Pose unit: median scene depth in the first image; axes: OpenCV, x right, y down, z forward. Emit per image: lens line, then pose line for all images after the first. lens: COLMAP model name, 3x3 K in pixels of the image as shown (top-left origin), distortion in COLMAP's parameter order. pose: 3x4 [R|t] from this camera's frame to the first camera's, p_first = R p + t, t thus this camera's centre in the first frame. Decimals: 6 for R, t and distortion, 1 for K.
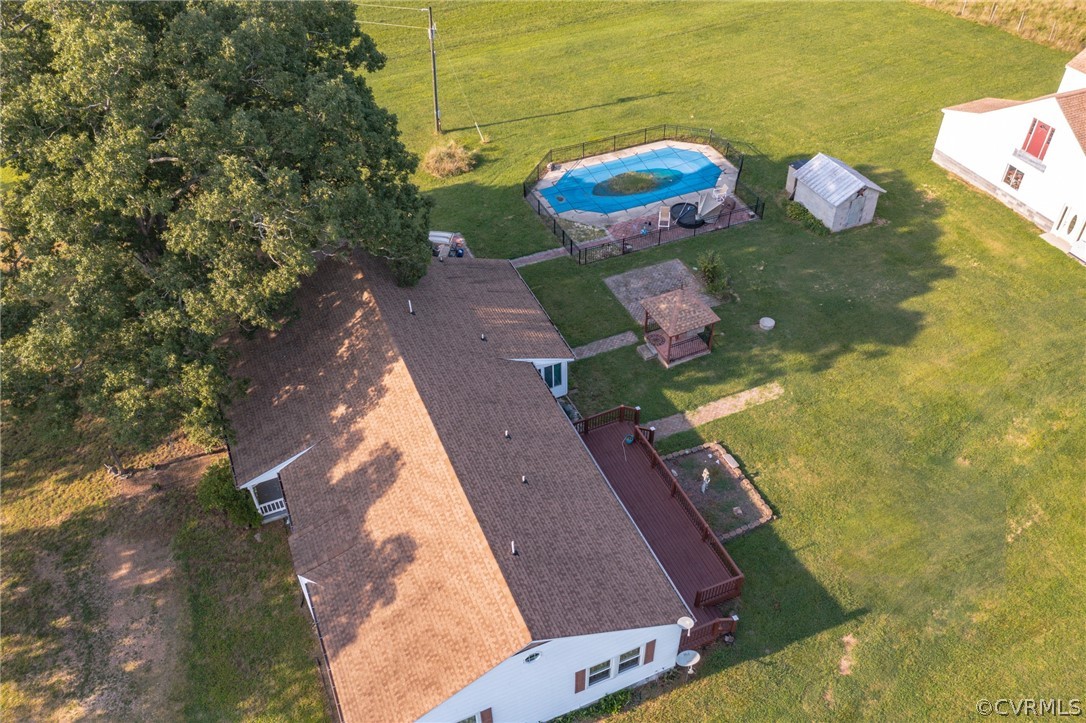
lens RADIAL K [[862.9, 0, 543.0], [0, 862.9, 361.5], [0, 0, 1]] dist [-0.008192, -0.004863]
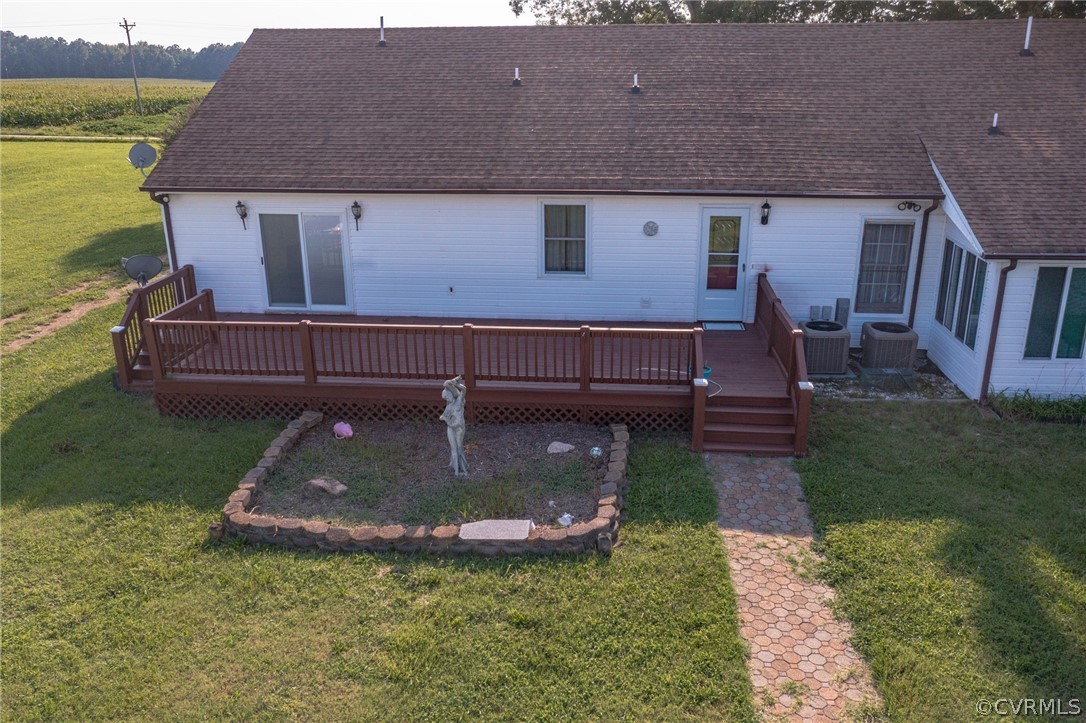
lens RADIAL K [[862.9, 0, 543.0], [0, 862.9, 361.5], [0, 0, 1]] dist [-0.008192, -0.004863]
pose [[-0.487413, 0.294019, -0.822181, 0.369932], [-0.575578, 0.599883, 0.555743, -0.060437], [0.656612, 0.744105, -0.123160, 0.905650]]
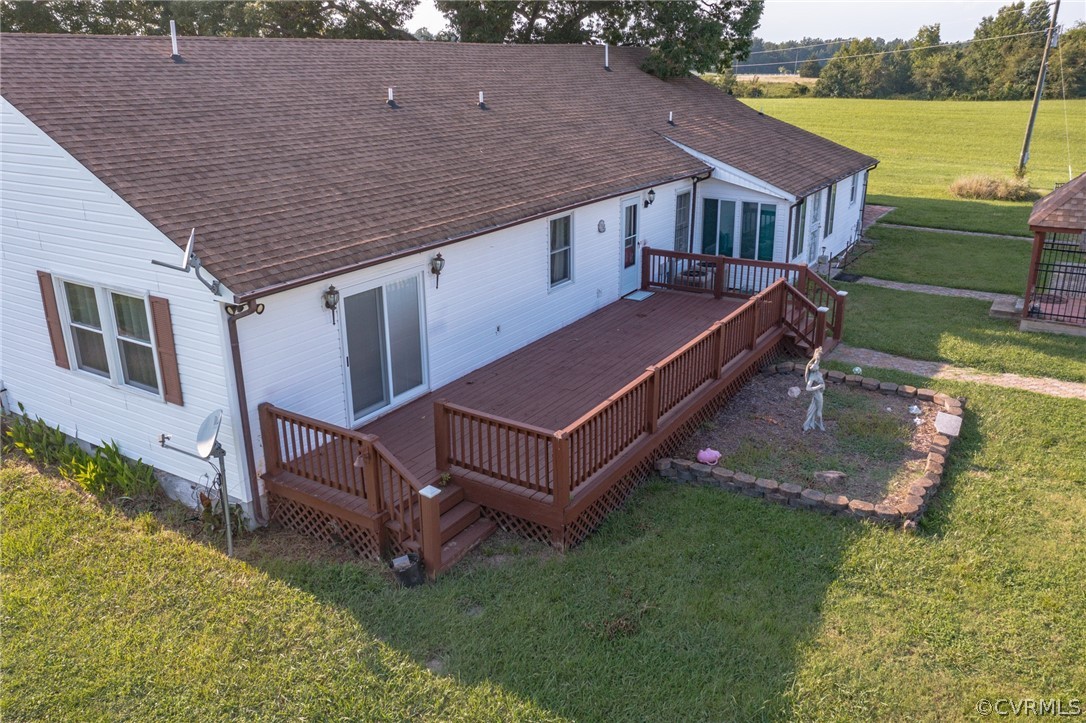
lens RADIAL K [[862.9, 0, 543.0], [0, 862.9, 361.5], [0, 0, 1]] dist [-0.008192, -0.004863]
pose [[0.566072, 0.270333, -0.778770, 0.354939], [-0.543906, 0.832371, -0.106416, 0.200690], [0.619458, 0.483817, 0.618218, 0.600865]]
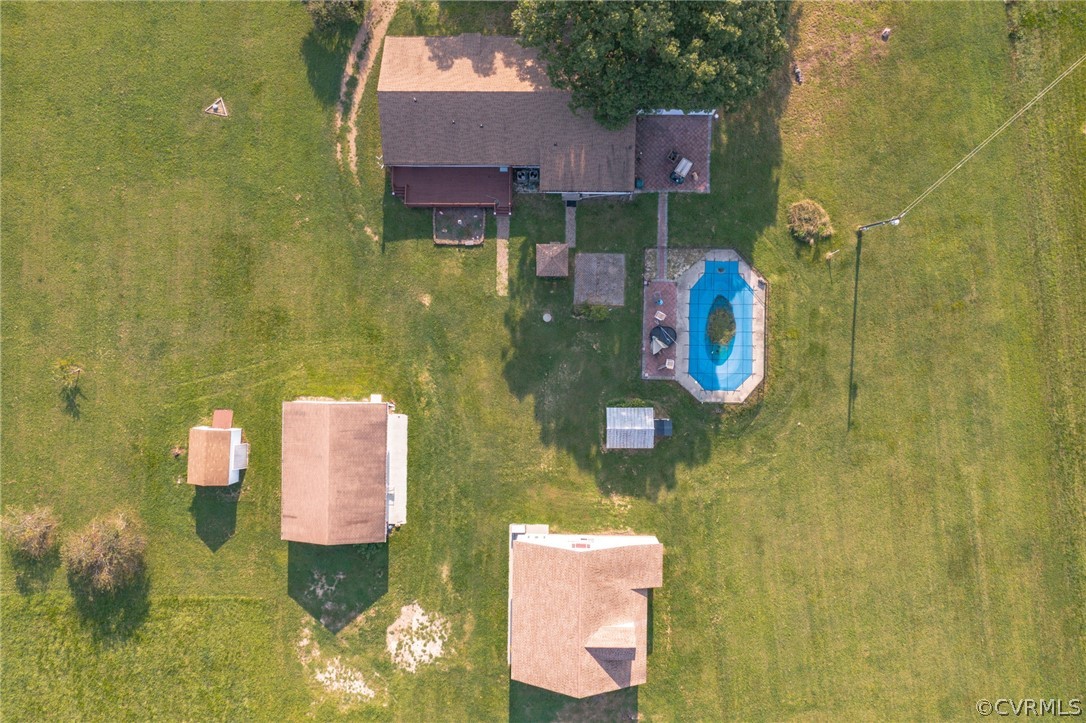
lens RADIAL K [[862.9, 0, 543.0], [0, 862.9, 361.5], [0, 0, 1]] dist [-0.008192, -0.004863]
pose [[-0.405936, 0.913332, 0.032270, 0.310181], [-0.578279, -0.284042, 0.764796, -1.539169], [0.707679, 0.291797, 0.643464, -0.143646]]
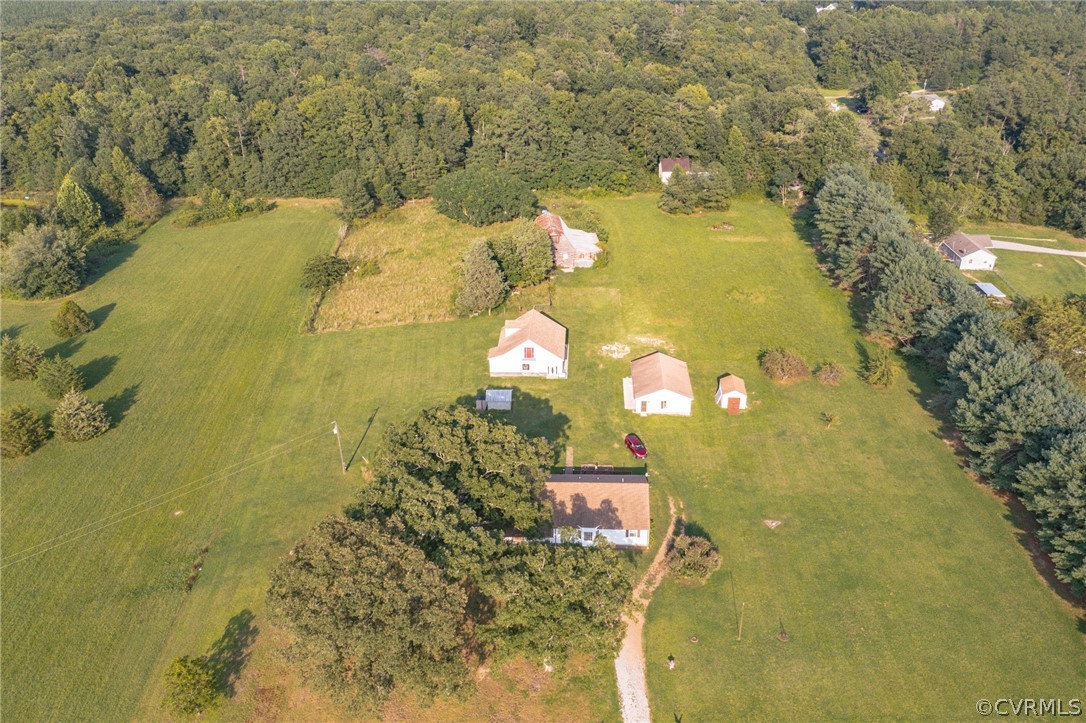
lens RADIAL K [[862.9, 0, 543.0], [0, 862.9, 361.5], [0, 0, 1]] dist [-0.008192, -0.004863]
pose [[0.439136, -0.413880, 0.797410, -2.154263], [0.605834, 0.791823, 0.077346, -0.520313], [-0.663420, 0.449133, 0.598460, -0.971500]]
